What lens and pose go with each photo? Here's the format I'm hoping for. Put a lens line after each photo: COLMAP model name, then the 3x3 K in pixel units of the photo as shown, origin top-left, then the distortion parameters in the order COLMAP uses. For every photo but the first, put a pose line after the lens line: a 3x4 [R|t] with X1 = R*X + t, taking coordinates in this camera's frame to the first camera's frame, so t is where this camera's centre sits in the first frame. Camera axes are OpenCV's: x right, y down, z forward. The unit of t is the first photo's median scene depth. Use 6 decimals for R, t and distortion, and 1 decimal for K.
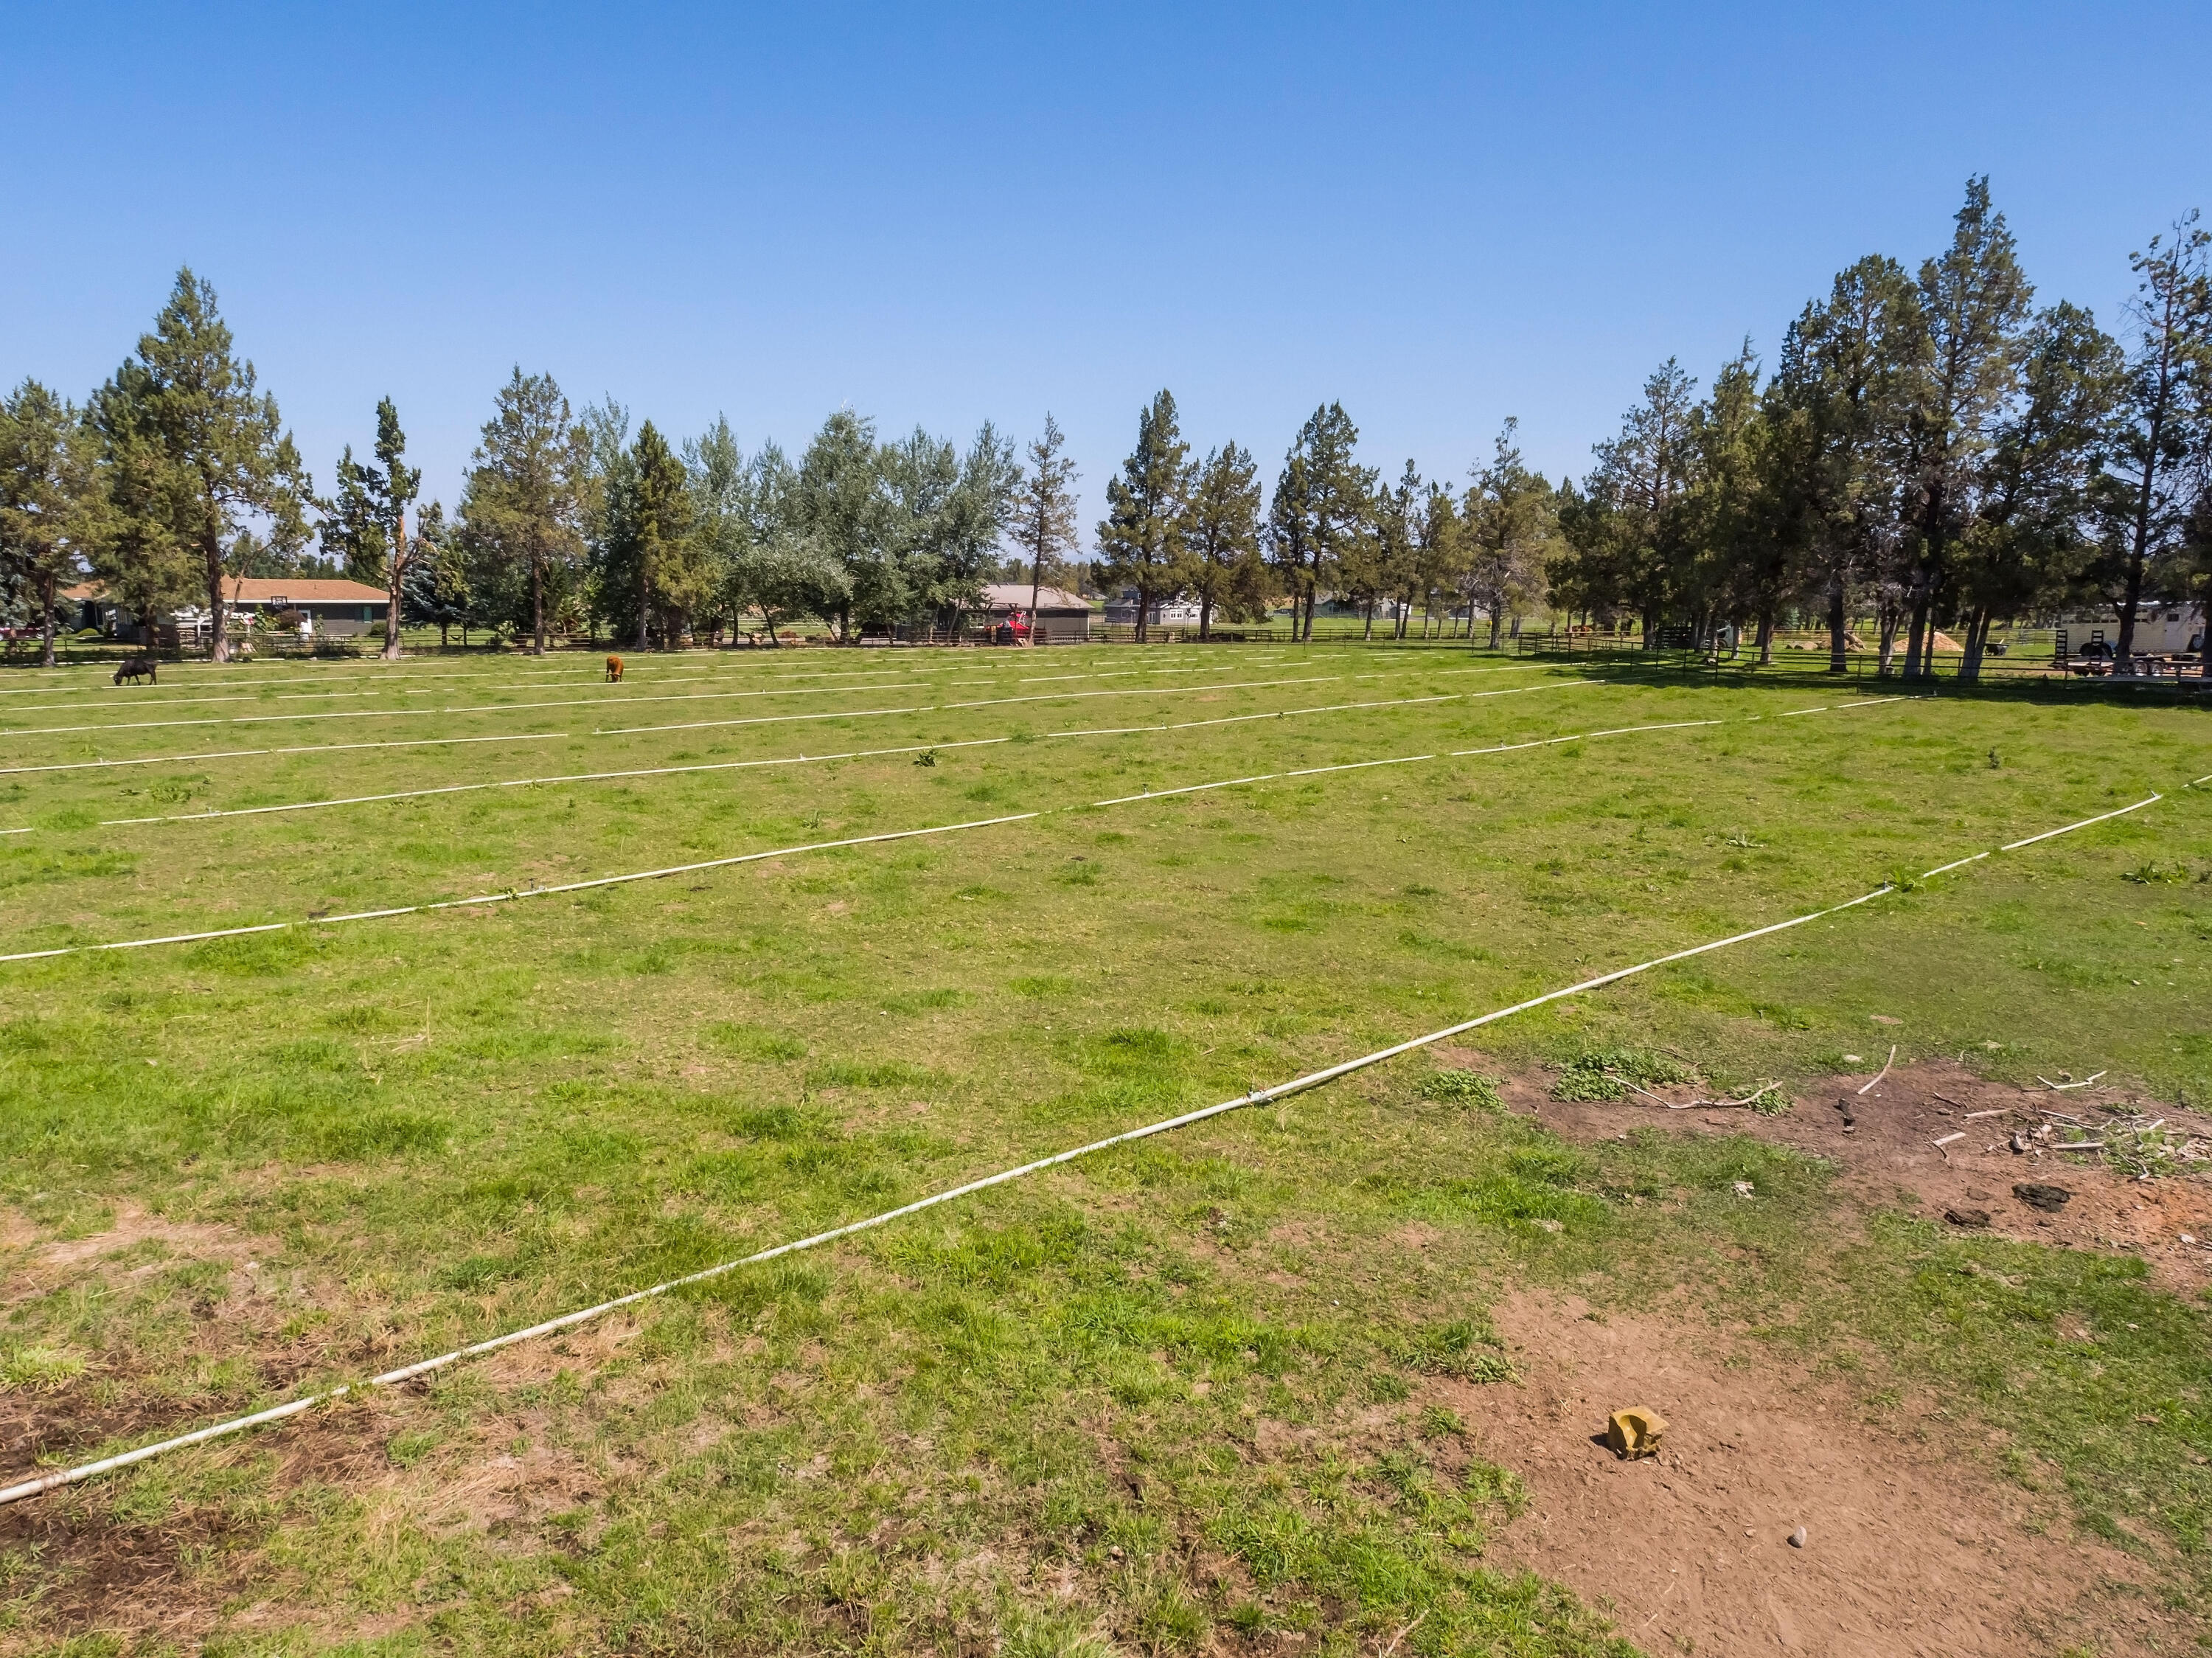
lens RADIAL K [[1635.1, 0, 1144.1], [0, 1635.1, 818.5], [0, 0, 1]] dist [-0.001267, 0.007958]
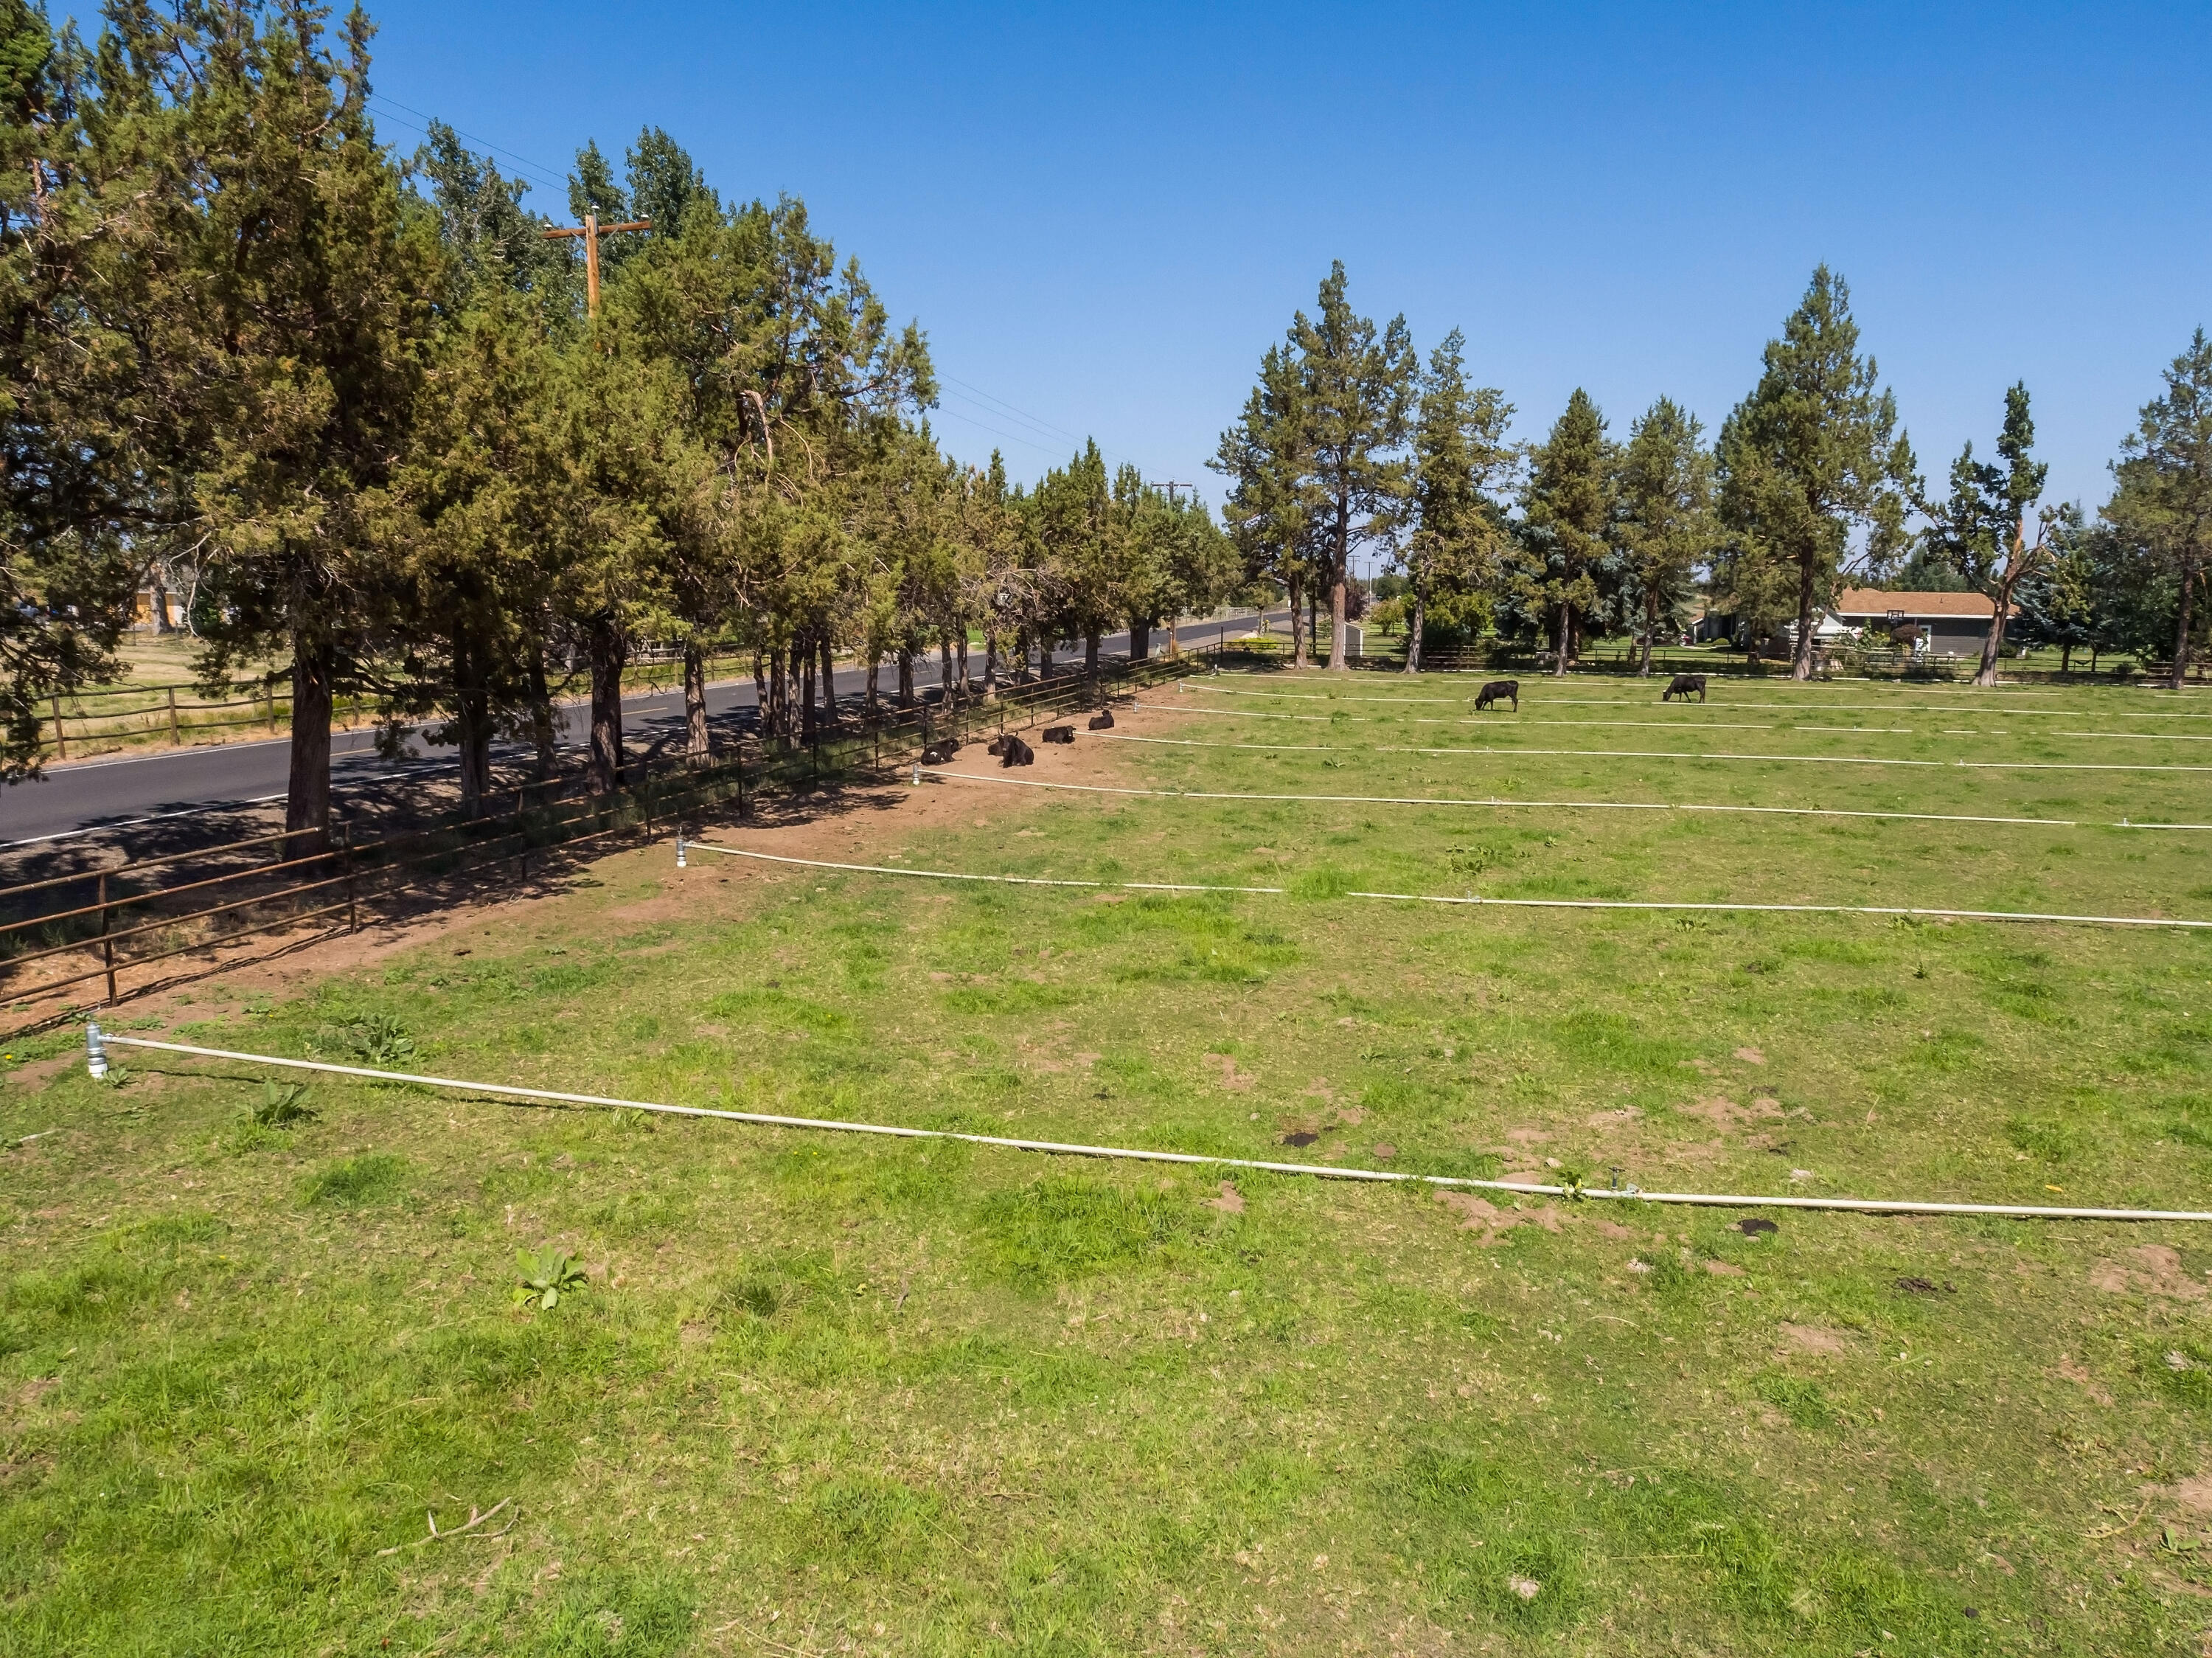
lens RADIAL K [[1635.1, 0, 1144.1], [0, 1635.1, 818.5], [0, 0, 1]] dist [-0.001267, 0.007958]
pose [[0.580721, 0.118465, -0.805437, -0.010652], [-0.123456, 0.990729, 0.056706, -0.021726], [0.804687, 0.066505, 0.589962, 0.133743]]
